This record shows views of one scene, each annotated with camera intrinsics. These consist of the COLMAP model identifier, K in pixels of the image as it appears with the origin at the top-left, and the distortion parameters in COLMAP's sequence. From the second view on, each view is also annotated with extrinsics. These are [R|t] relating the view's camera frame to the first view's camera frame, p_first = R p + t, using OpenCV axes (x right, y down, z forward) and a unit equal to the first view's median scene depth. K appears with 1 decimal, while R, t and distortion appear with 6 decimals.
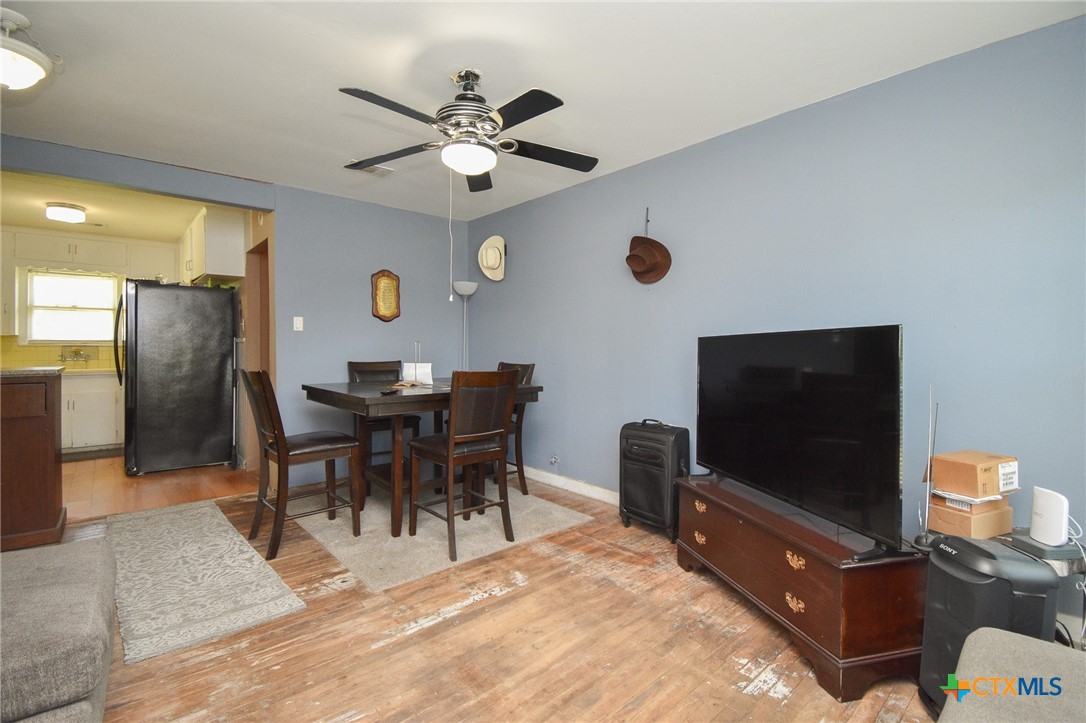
lens RADIAL K [[491.3, 0, 547.0], [0, 491.3, 344.7], [0, 0, 1]] dist [0.022960, -0.025809]
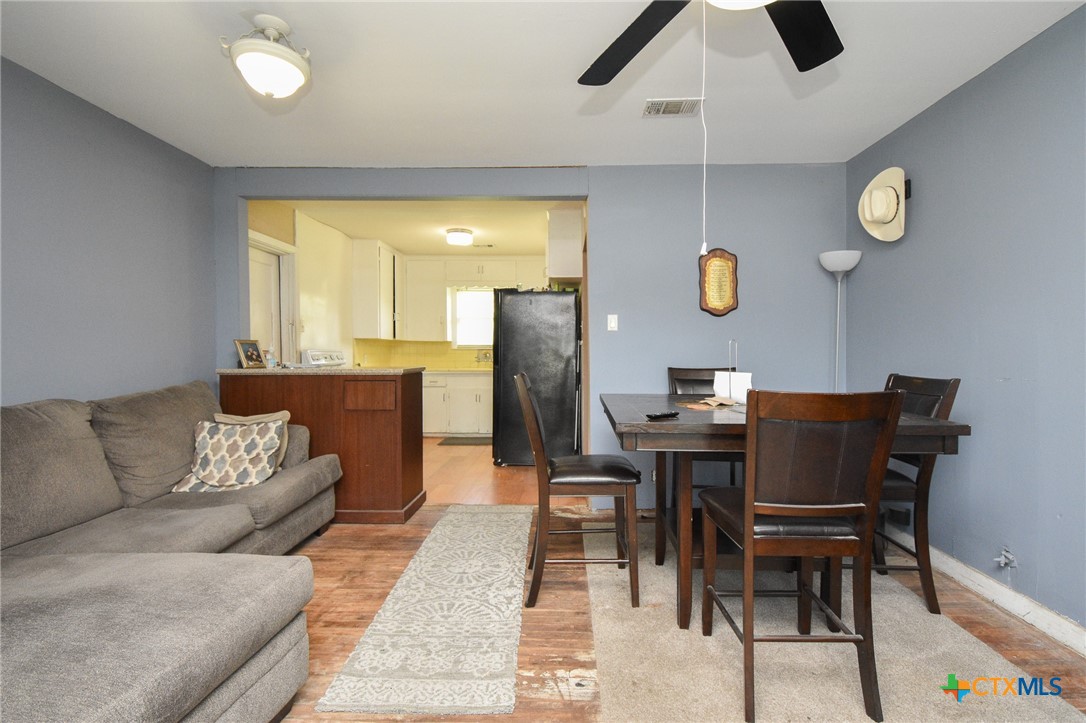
lens RADIAL K [[509.4, 0, 548.1], [0, 509.4, 358.6], [0, 0, 1]] dist [0.021272, -0.028408]
pose [[0.730528, 0.010321, -0.682805, 0.027627], [0.002498, 0.999839, 0.017786, 0.004958], [0.682878, -0.014698, 0.730385, 0.286713]]
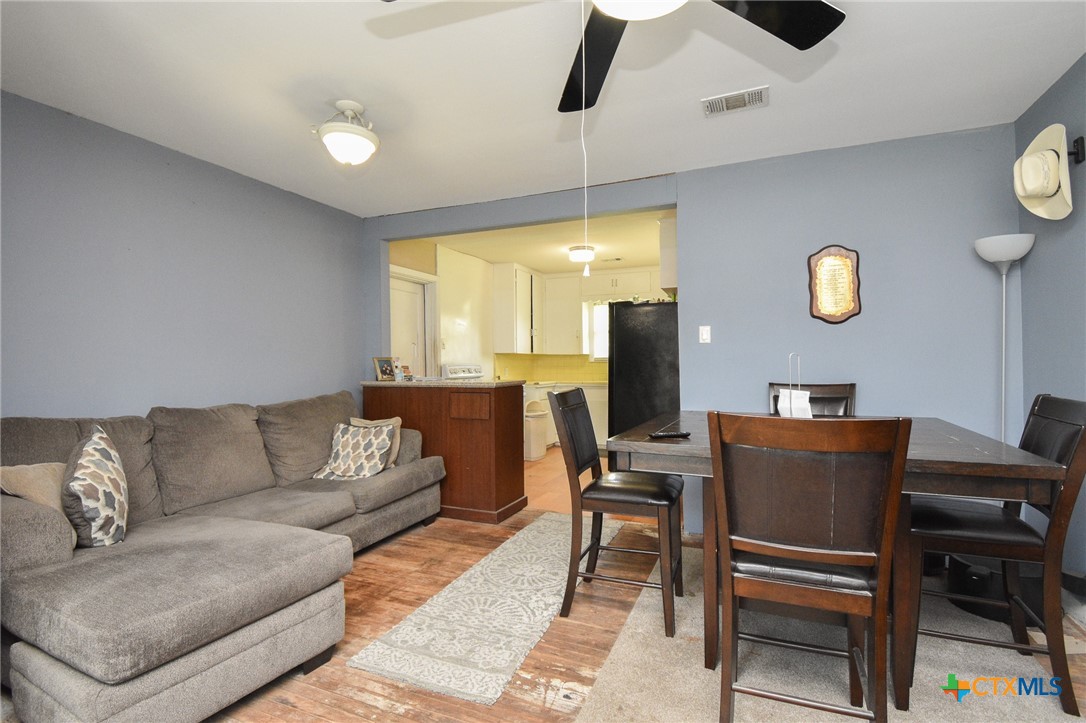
lens RADIAL K [[510.5, 0, 529.6], [0, 510.5, 361.1], [0, 0, 1]] dist [0.026730, -0.029580]
pose [[0.419246, -0.006115, -0.907852, 0.150977], [0.011074, 0.999937, -0.001621, -0.000319], [0.907805, -0.009374, 0.419287, 0.411695]]
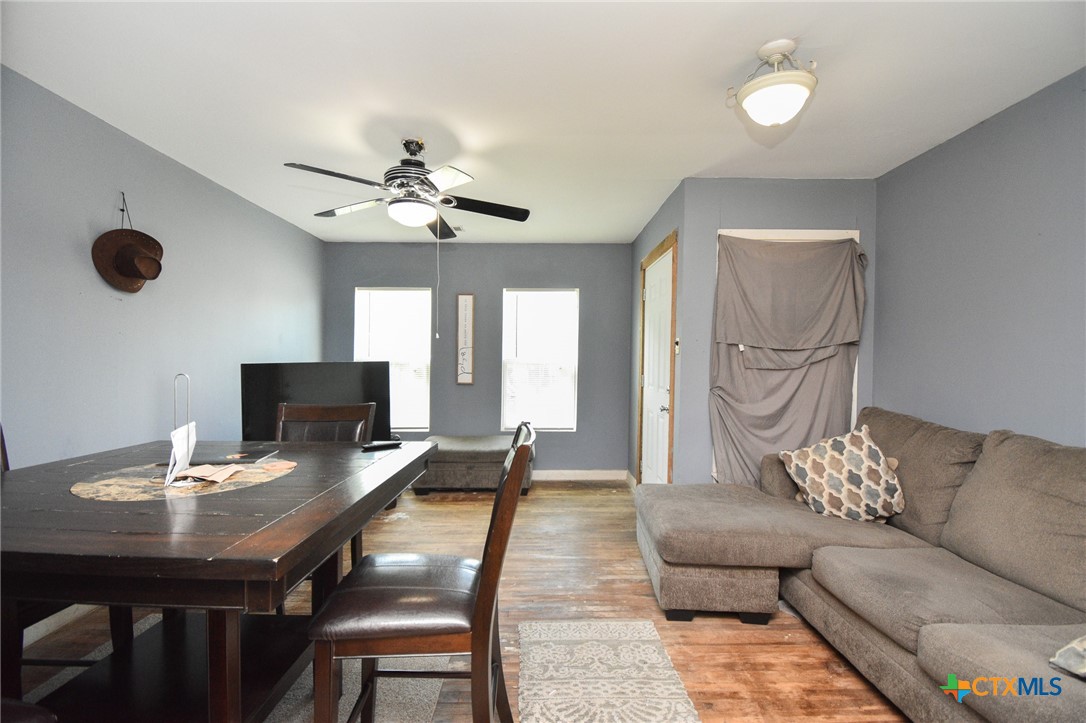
lens RADIAL K [[510.5, 0, 529.6], [0, 510.5, 361.1], [0, 0, 1]] dist [0.026730, -0.029580]
pose [[-0.737709, -0.004132, 0.675106, -0.710434], [-0.004859, 0.999988, 0.000811, -0.019236], [-0.675102, -0.002682, -0.737720, 1.026428]]
